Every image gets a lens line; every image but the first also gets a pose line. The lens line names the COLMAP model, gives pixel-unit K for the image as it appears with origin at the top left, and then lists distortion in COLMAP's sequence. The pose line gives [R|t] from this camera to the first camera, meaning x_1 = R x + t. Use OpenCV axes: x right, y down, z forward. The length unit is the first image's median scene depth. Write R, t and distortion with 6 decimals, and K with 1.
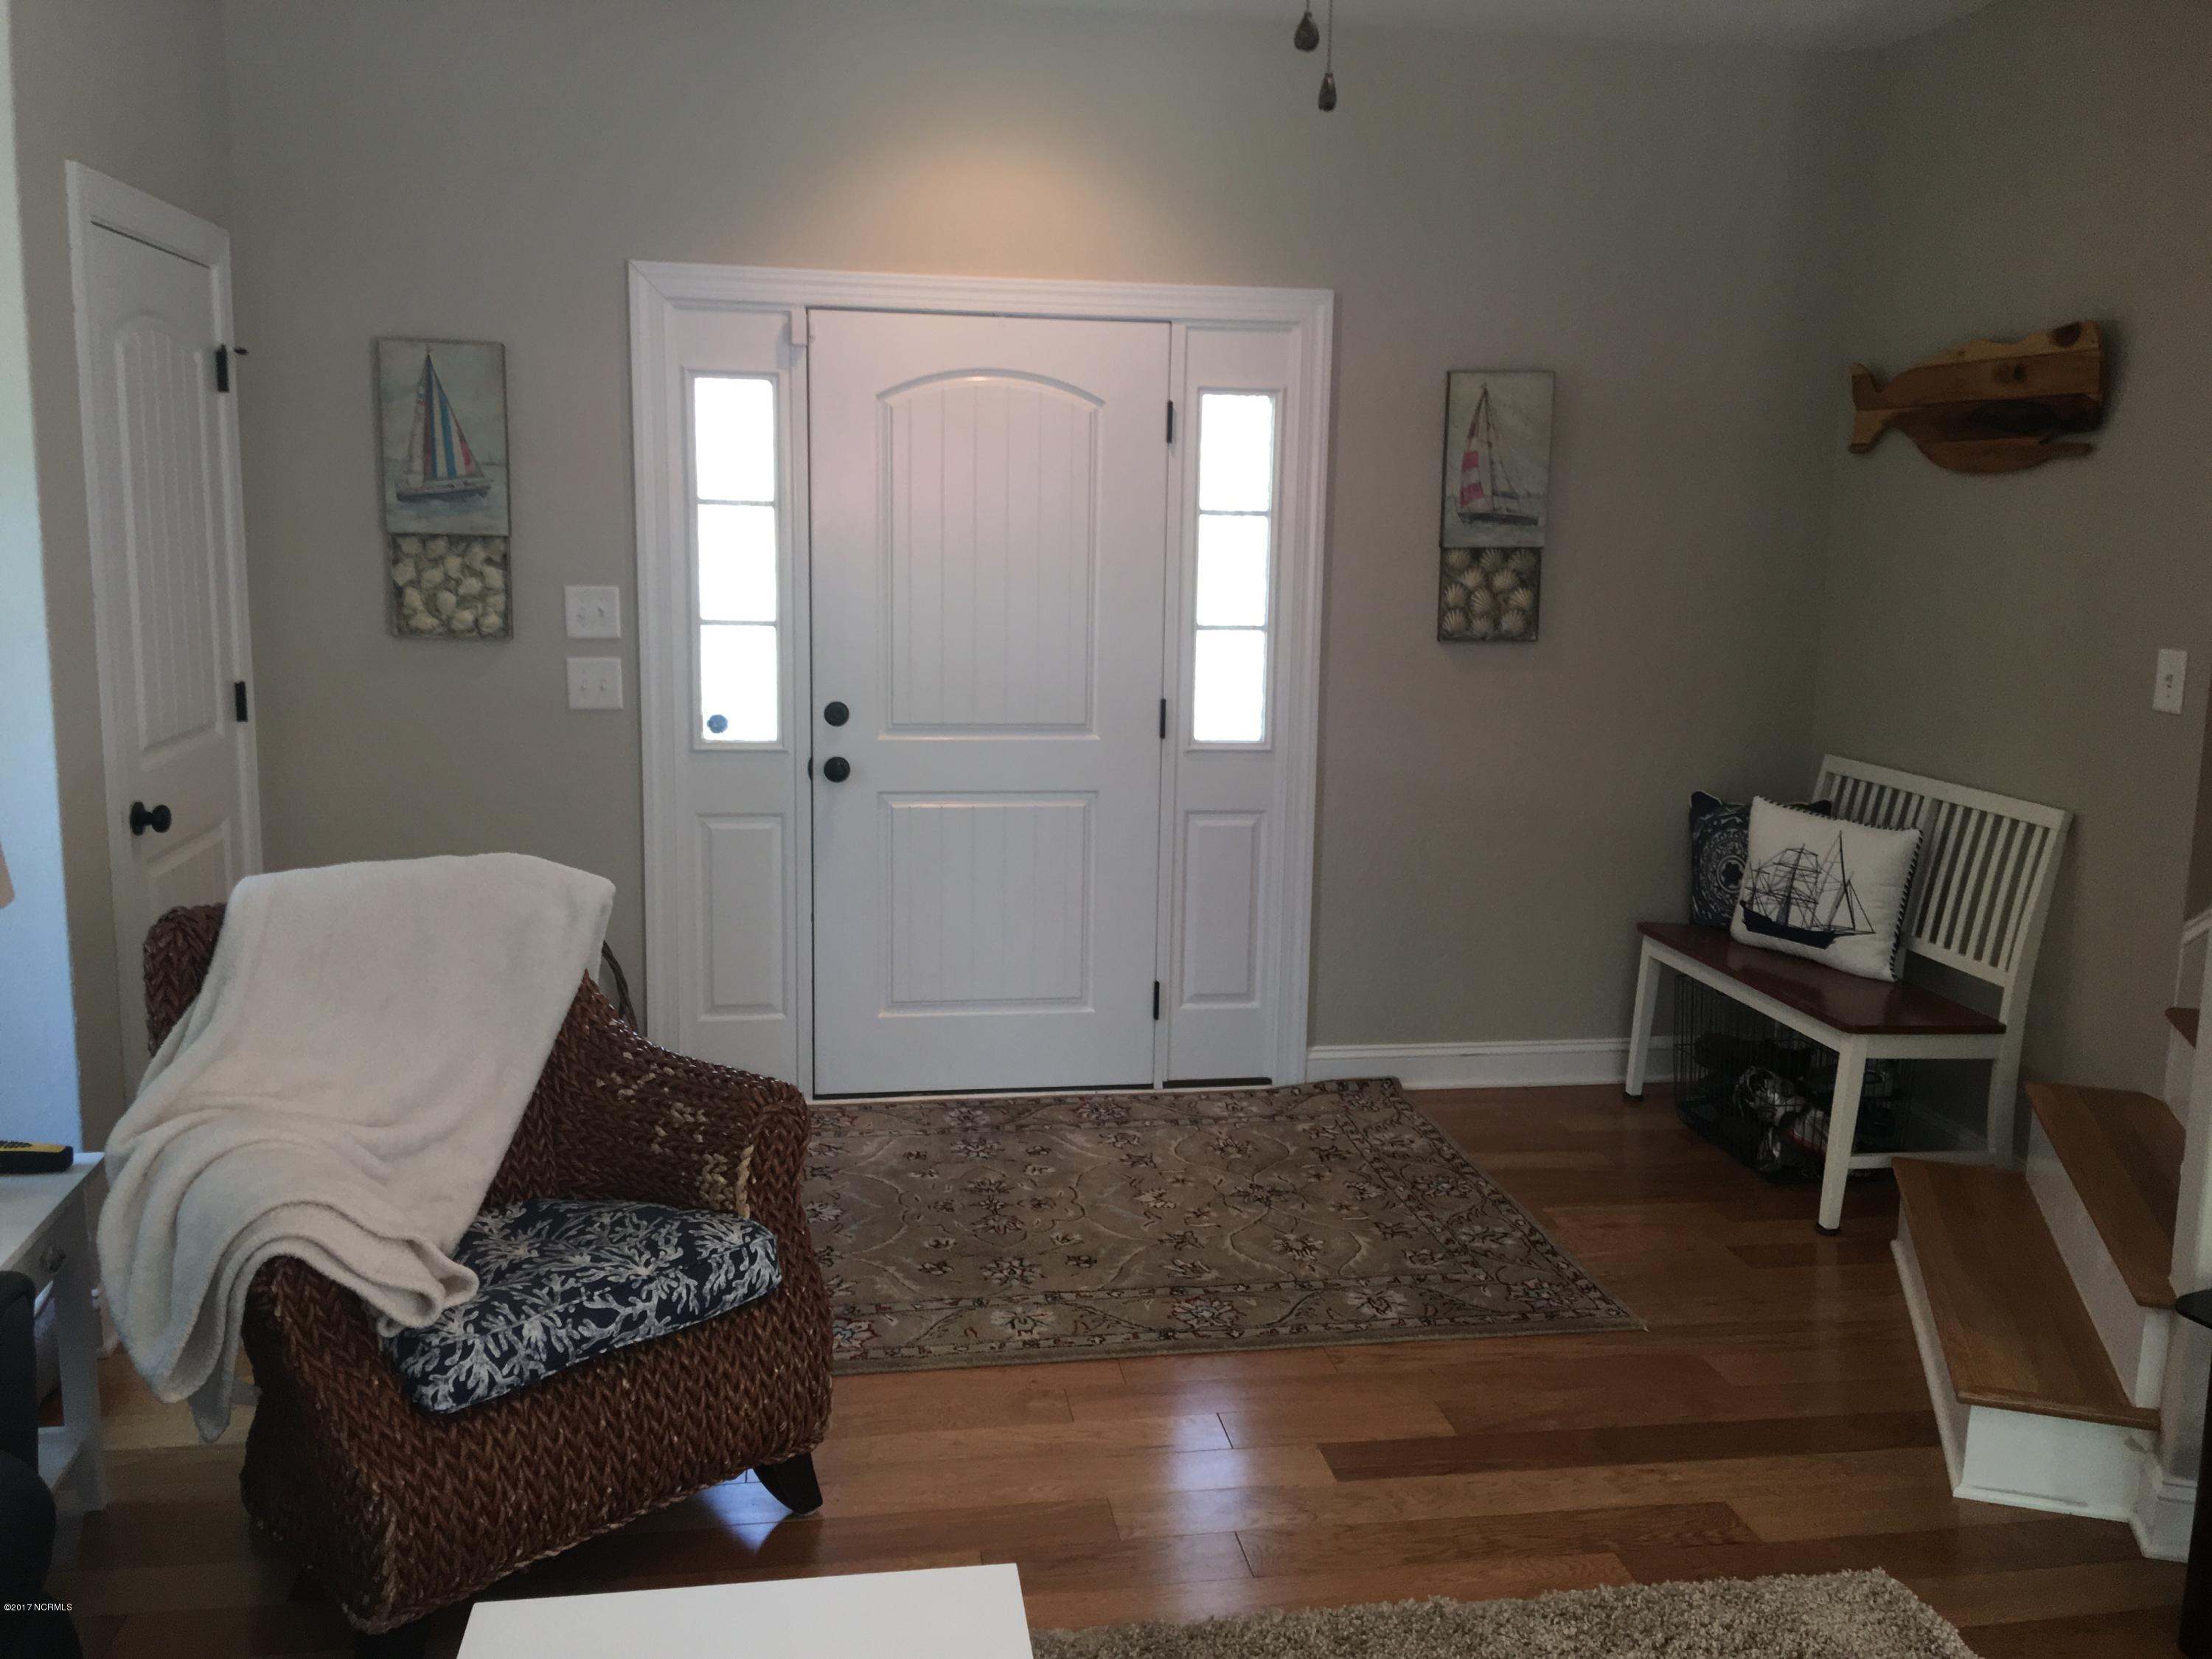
lens RADIAL K [[1861.4, 0, 1106.0], [0, 1861.4, 829.5], [0, 0, 1]] dist [0.061999, -0.001223]
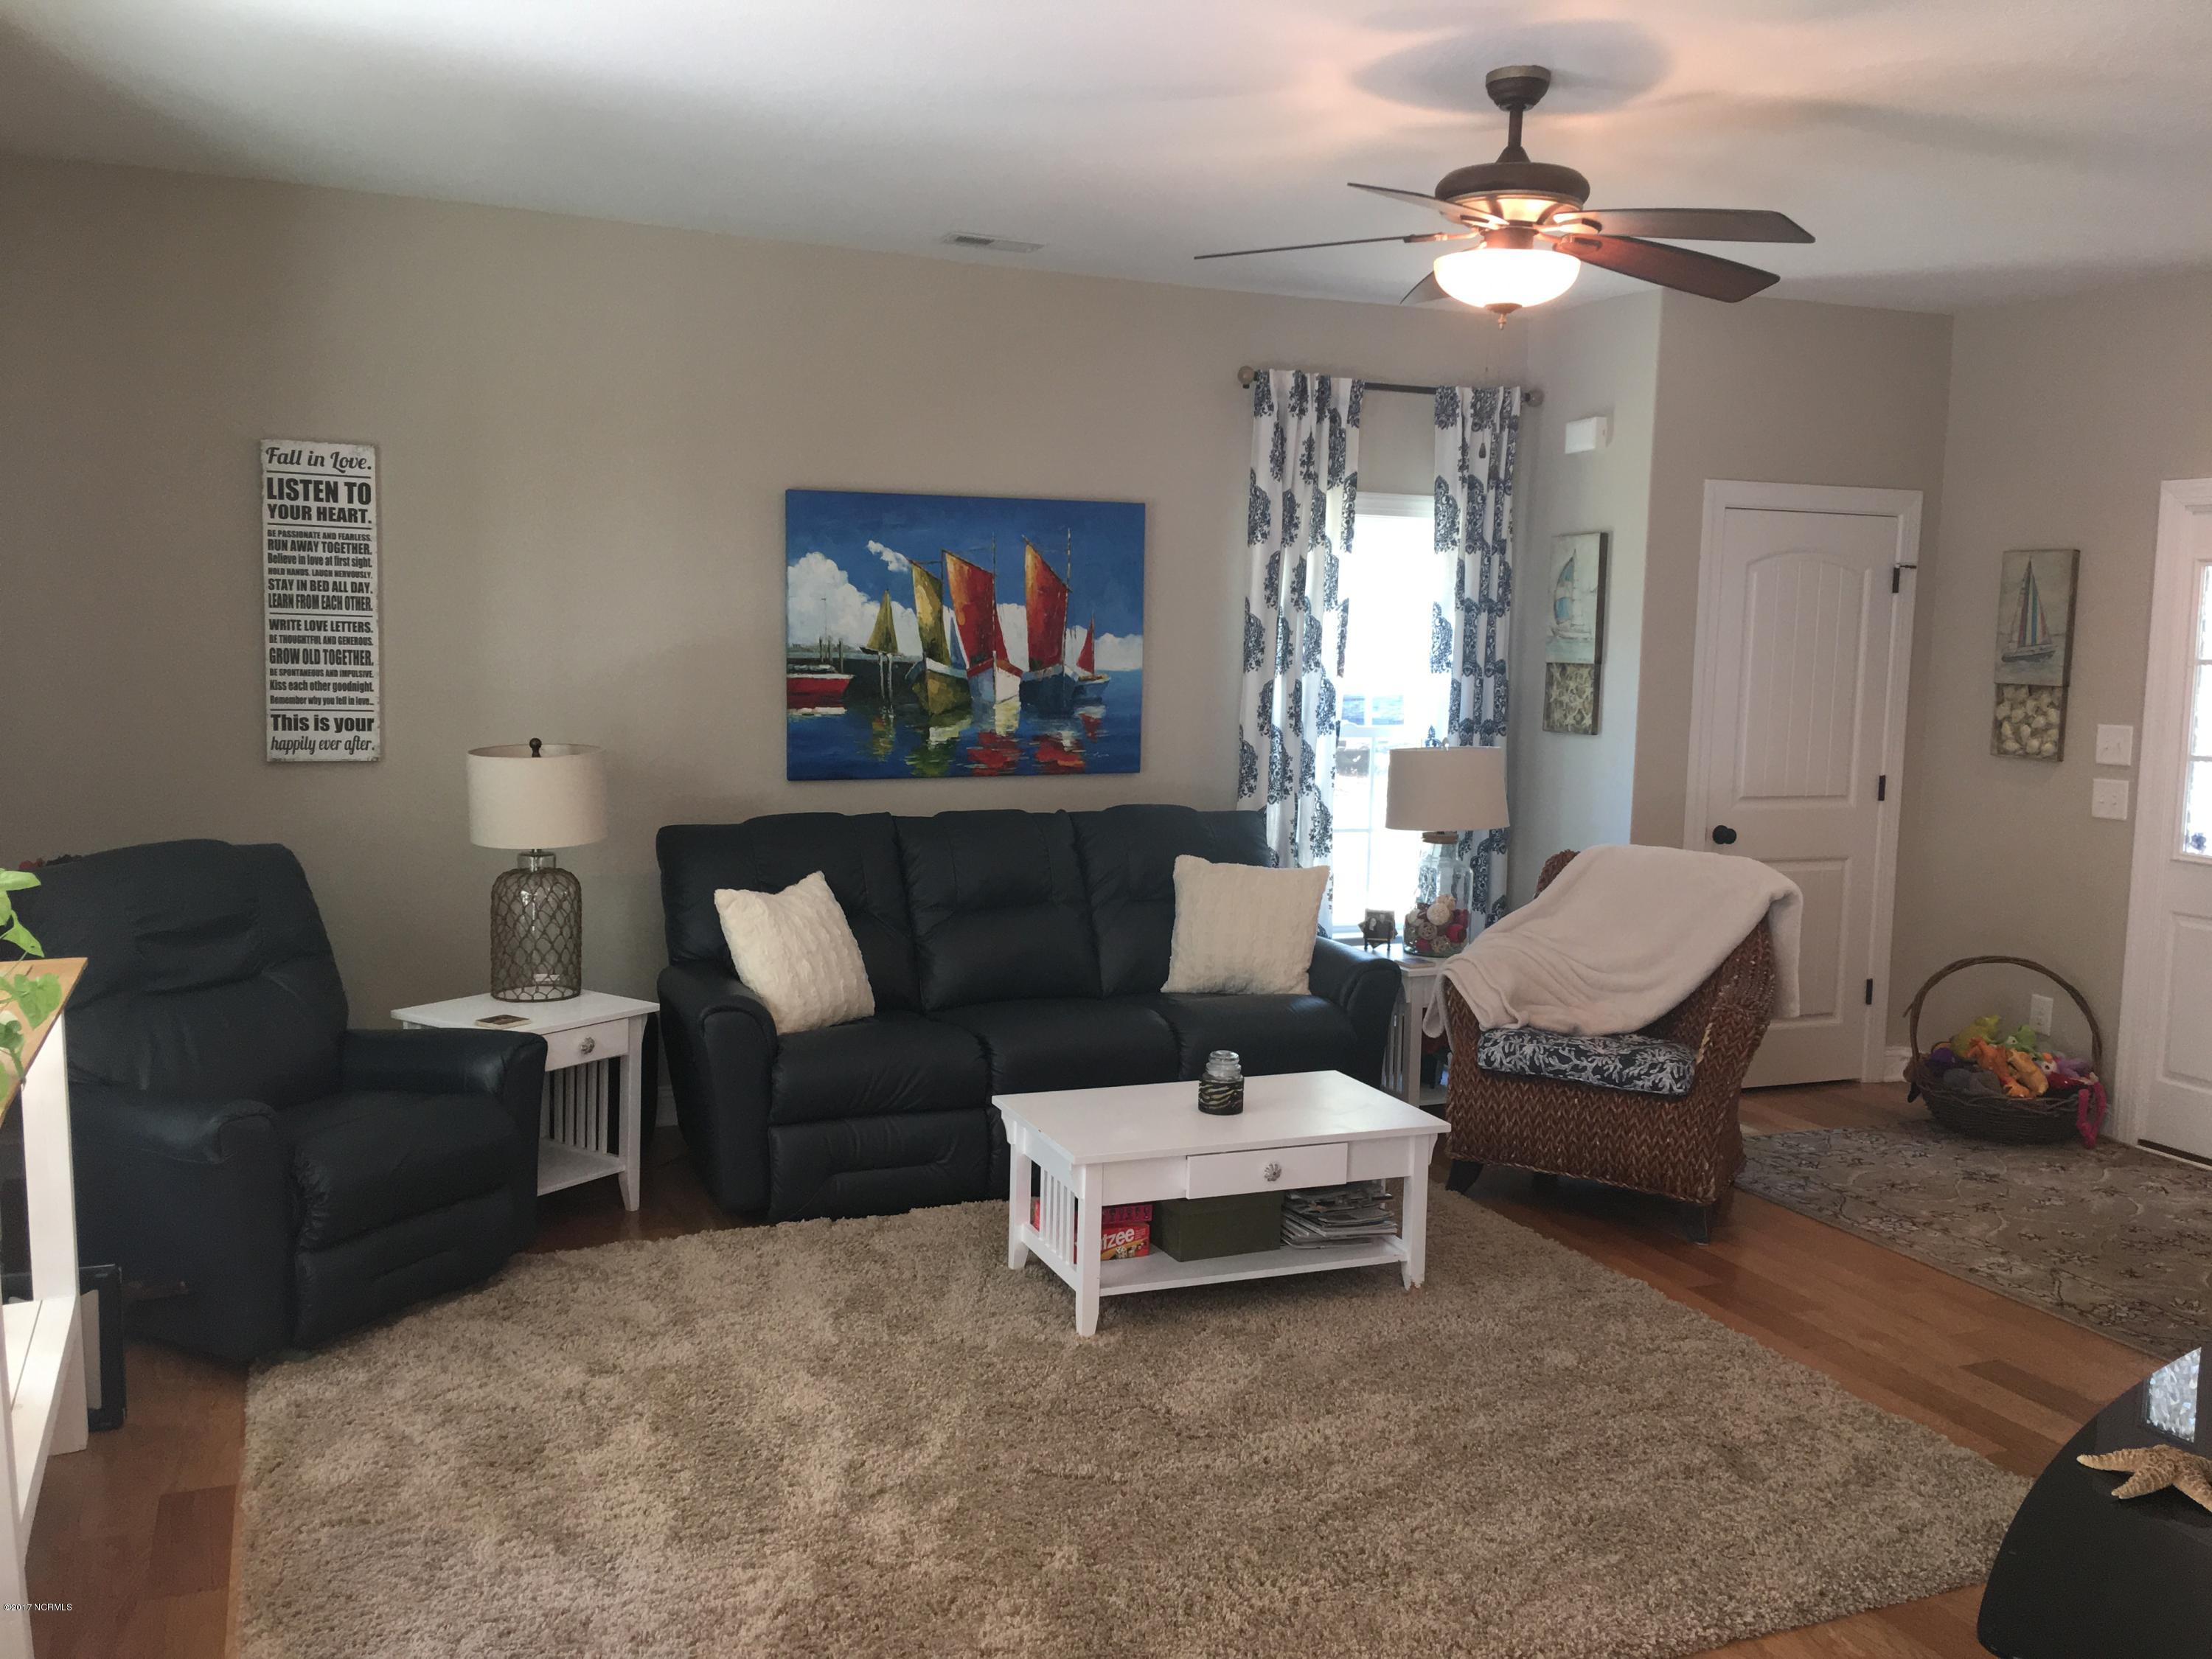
lens RADIAL K [[1861.4, 0, 1106.0], [0, 1861.4, 829.5], [0, 0, 1]] dist [0.061999, -0.001223]
pose [[0.247483, 0.096608, -0.964064, 0.860479], [-0.186998, 0.981071, 0.050308, 0.007381], [0.950675, 0.167828, 0.260864, -0.008760]]
